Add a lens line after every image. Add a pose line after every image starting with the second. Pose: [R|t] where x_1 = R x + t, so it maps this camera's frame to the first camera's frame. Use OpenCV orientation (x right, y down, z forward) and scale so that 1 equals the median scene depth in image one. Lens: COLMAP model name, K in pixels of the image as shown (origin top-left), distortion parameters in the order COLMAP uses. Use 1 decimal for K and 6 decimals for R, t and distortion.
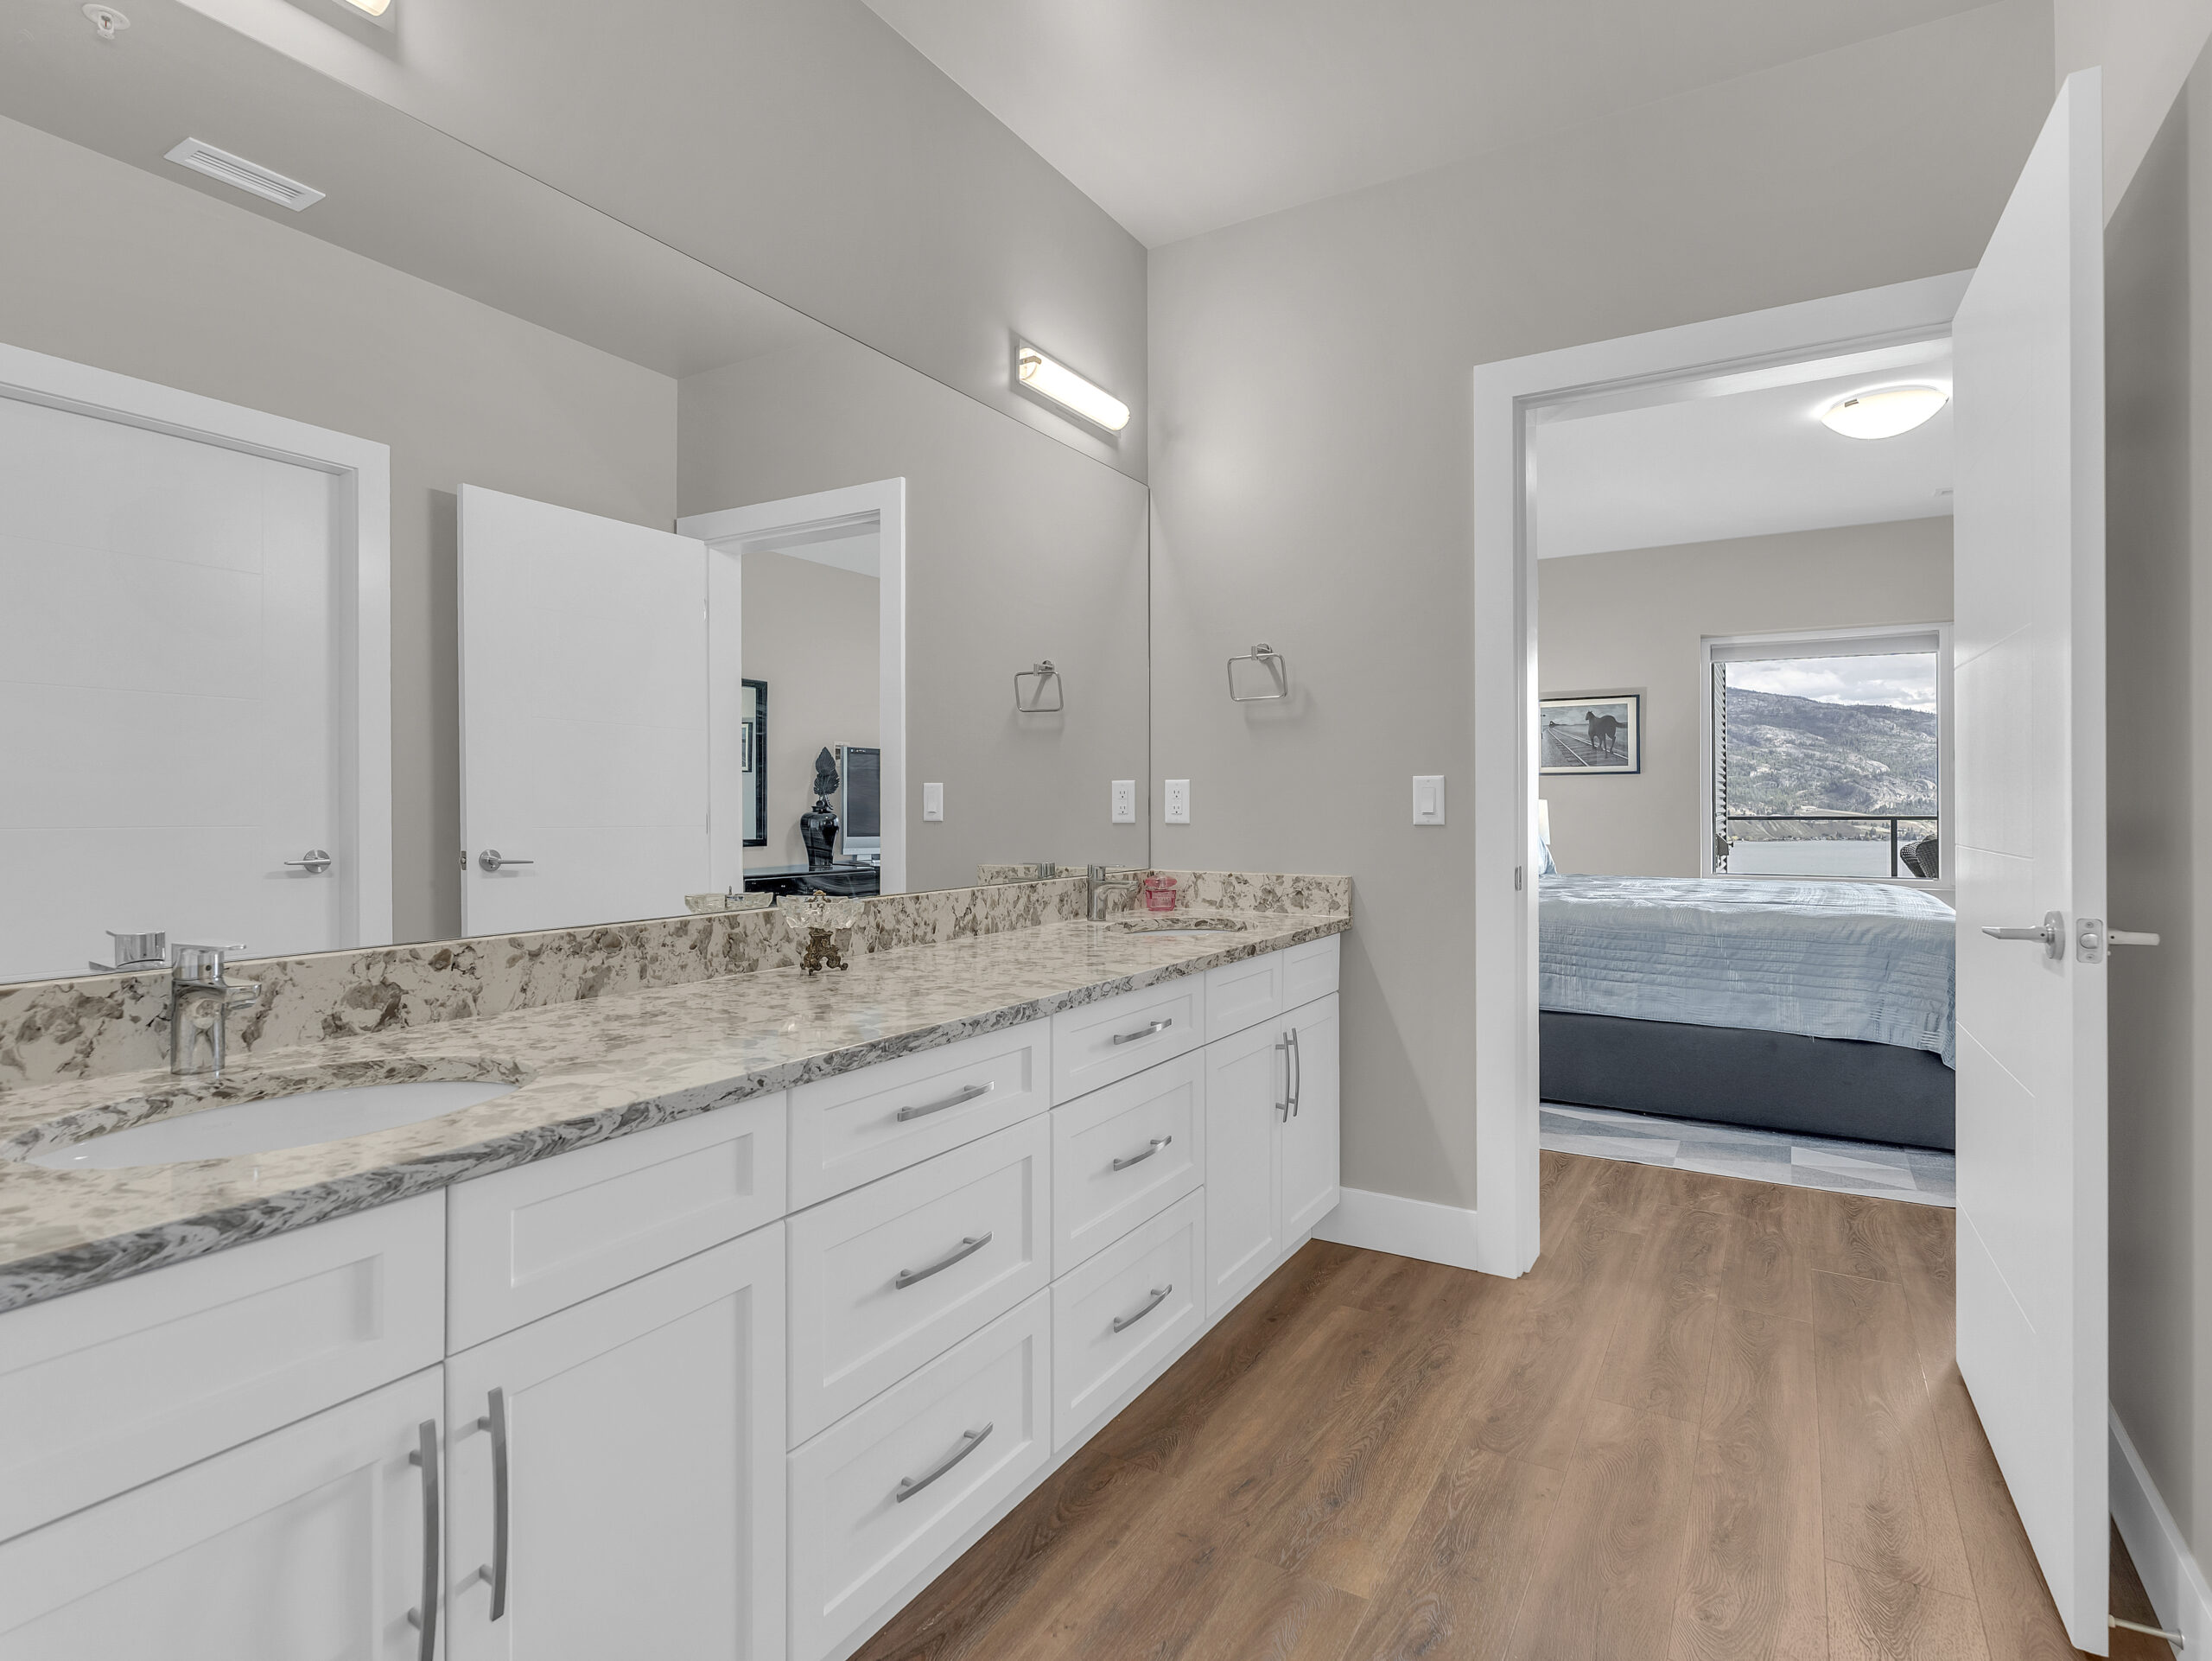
lens RADIAL K [[1131.5, 0, 1088.7], [0, 1131.5, 800.3], [0, 0, 1]] dist [-0.002390, 0.001182]
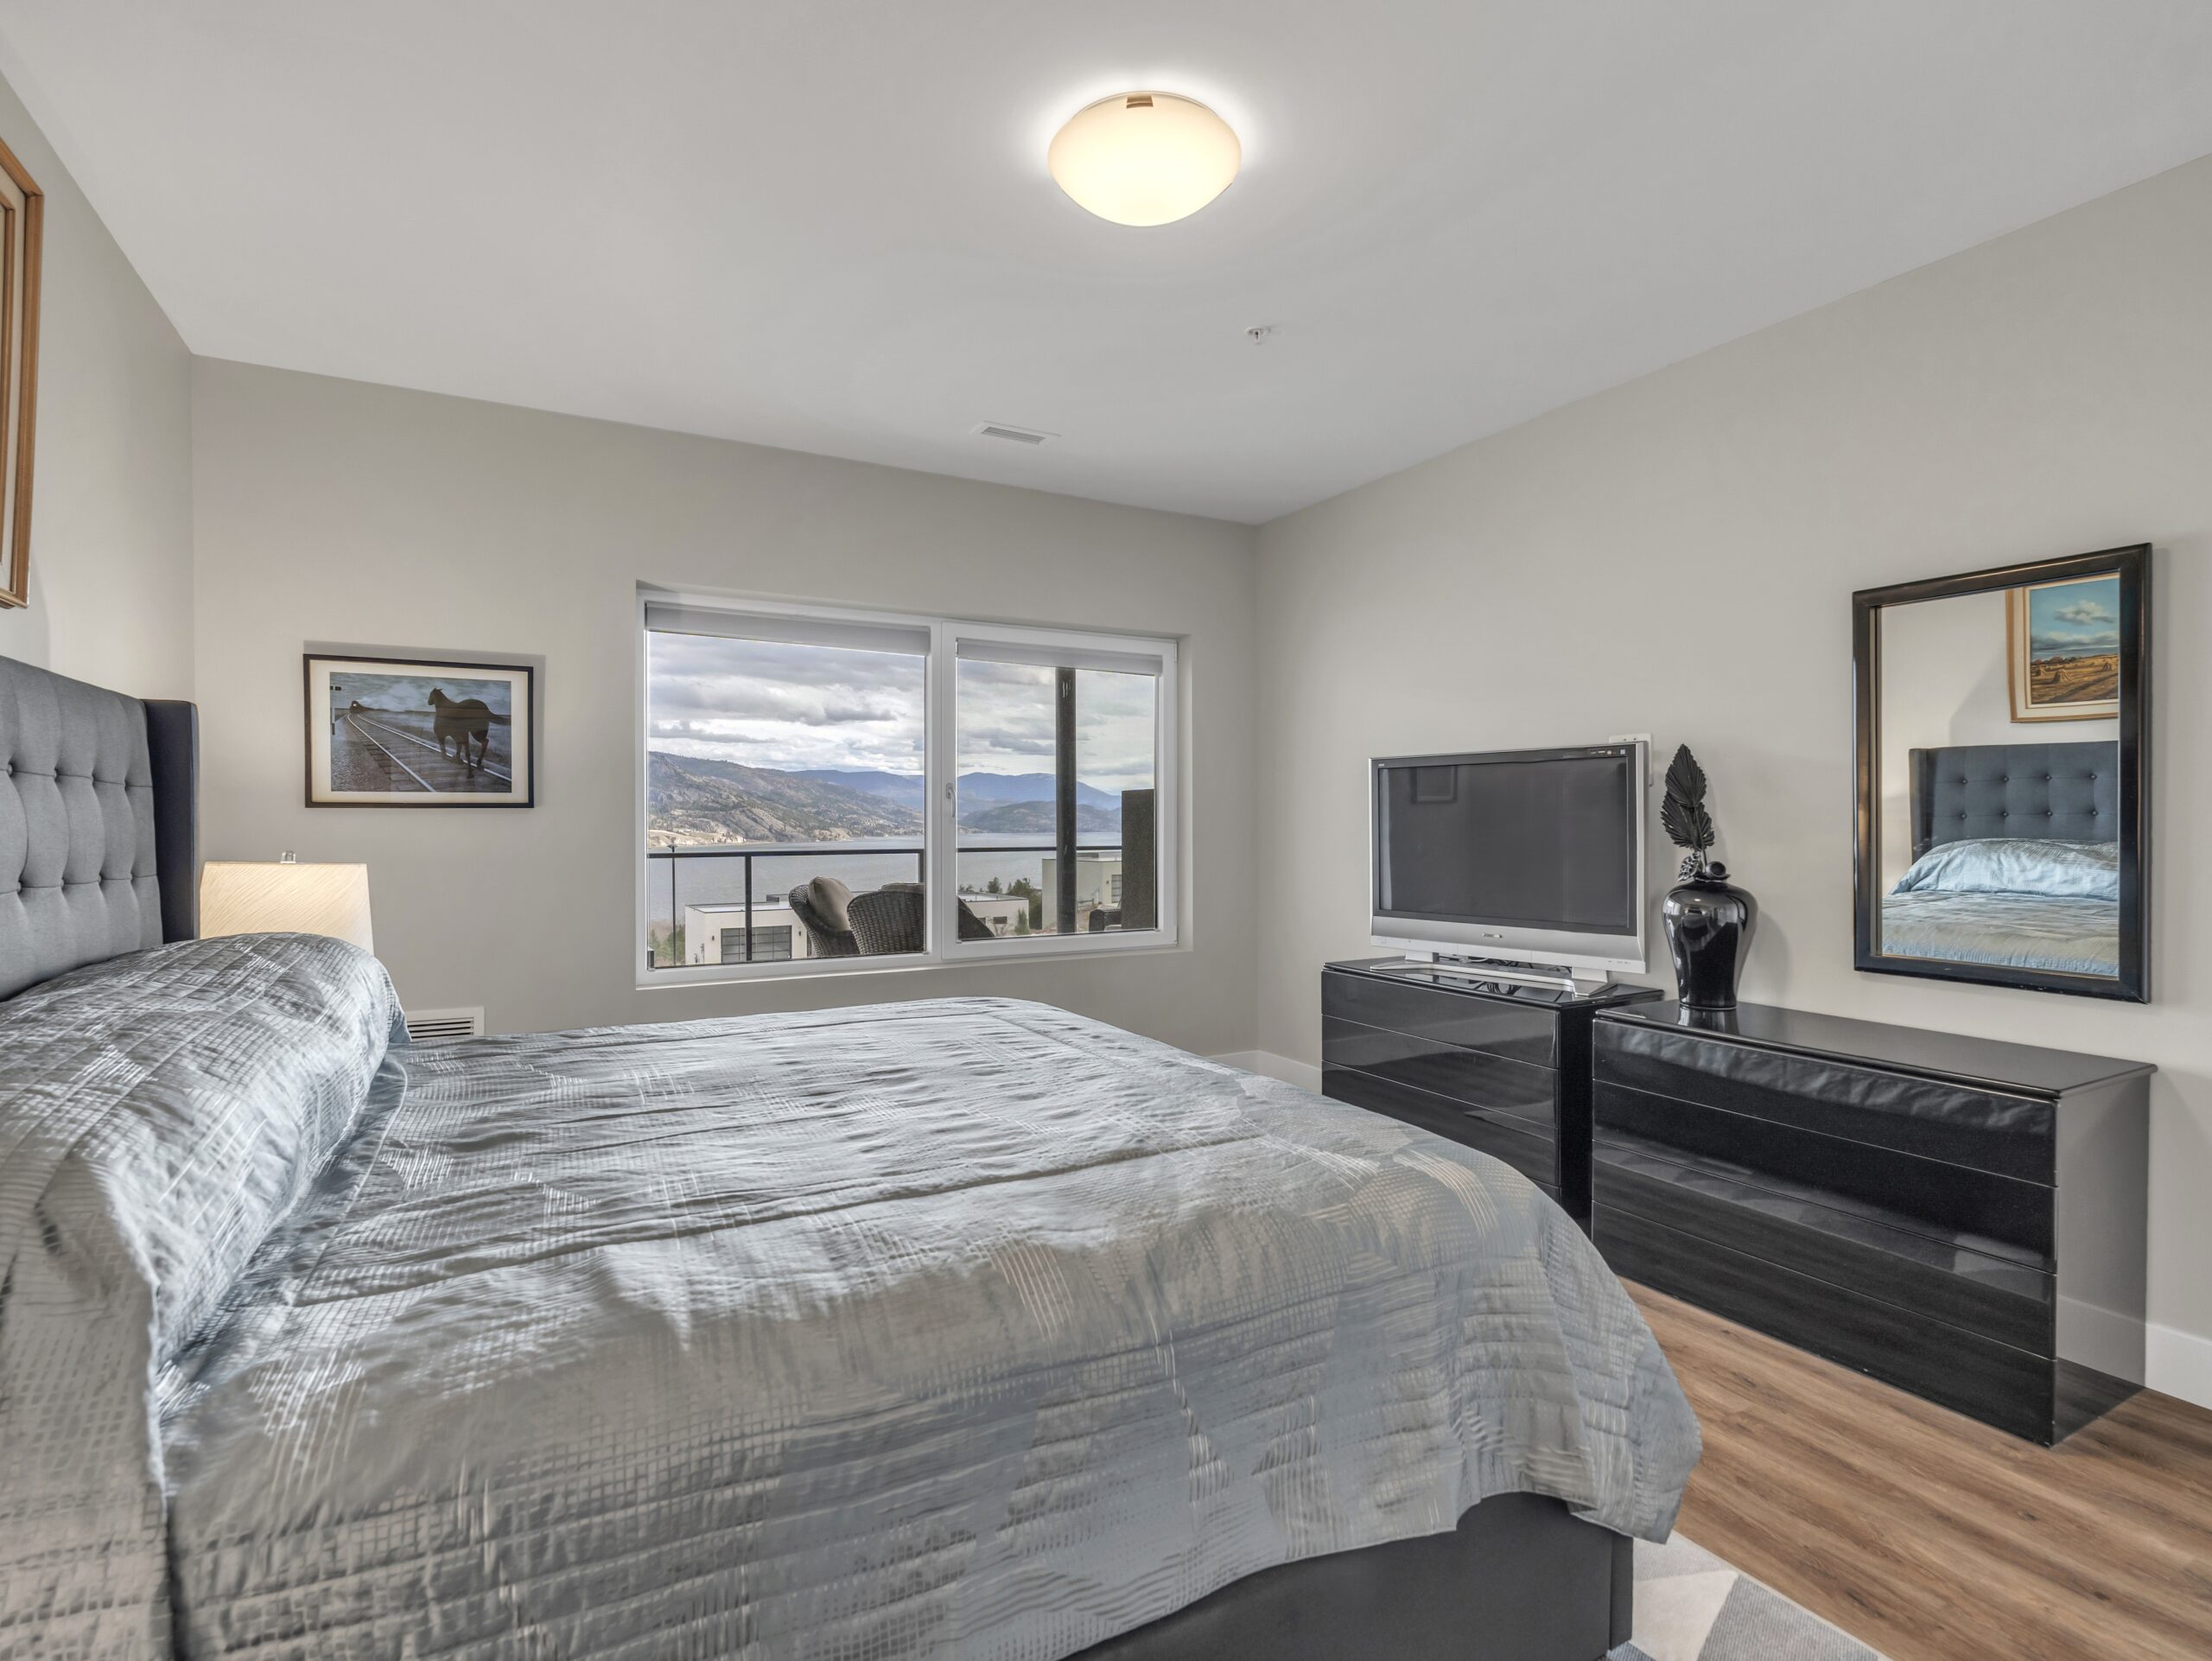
lens RADIAL K [[1092.7, 0, 1113.9], [0, 1092.7, 821.9], [0, 0, 1]] dist [-0.004146, 0.000467]
pose [[0.481963, -0.001145, 0.876191, 0.243664], [-0.003144, 0.999990, 0.003037, -0.031082], [-0.876186, -0.004219, 0.481955, 0.782312]]
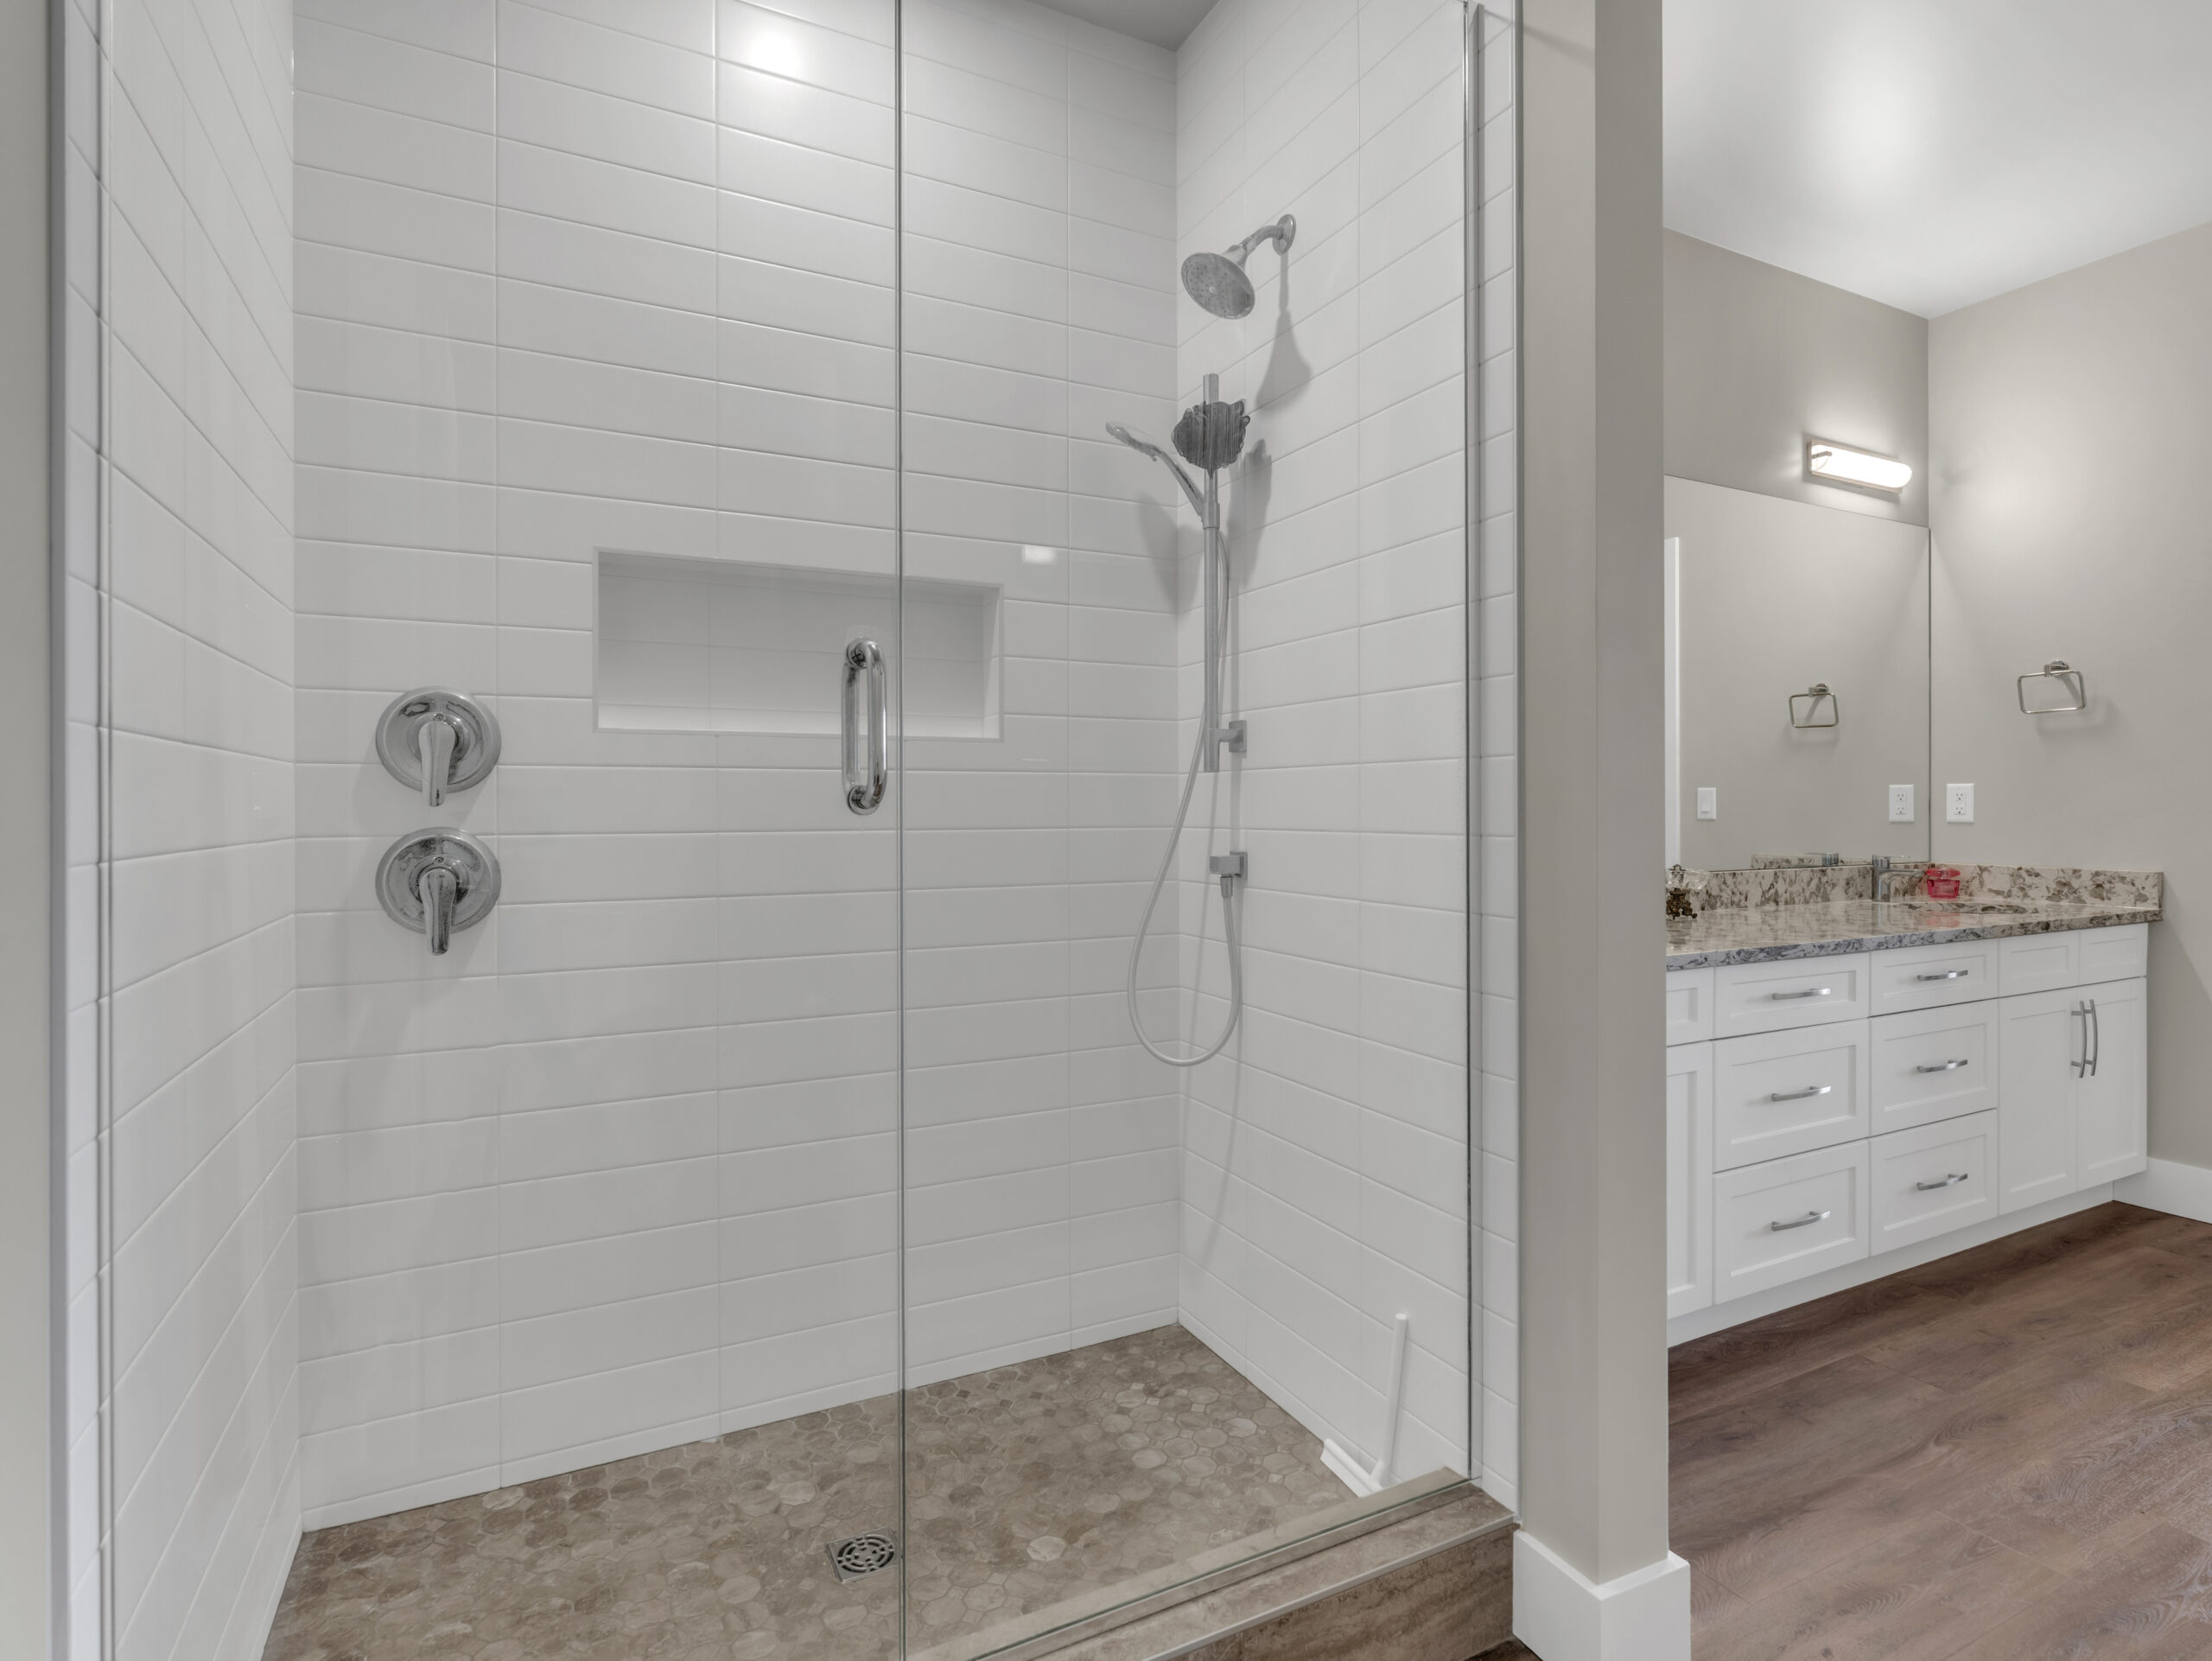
lens RADIAL K [[1131.5, 0, 1111.8], [0, 1131.5, 808.9], [0, 0, 1]] dist [-0.002390, 0.001182]
pose [[0.856960, 0.001681, -0.515380, -0.077657], [0.002445, 0.999970, 0.007326, -0.003936], [0.515377, -0.007538, 0.856930, -0.478147]]
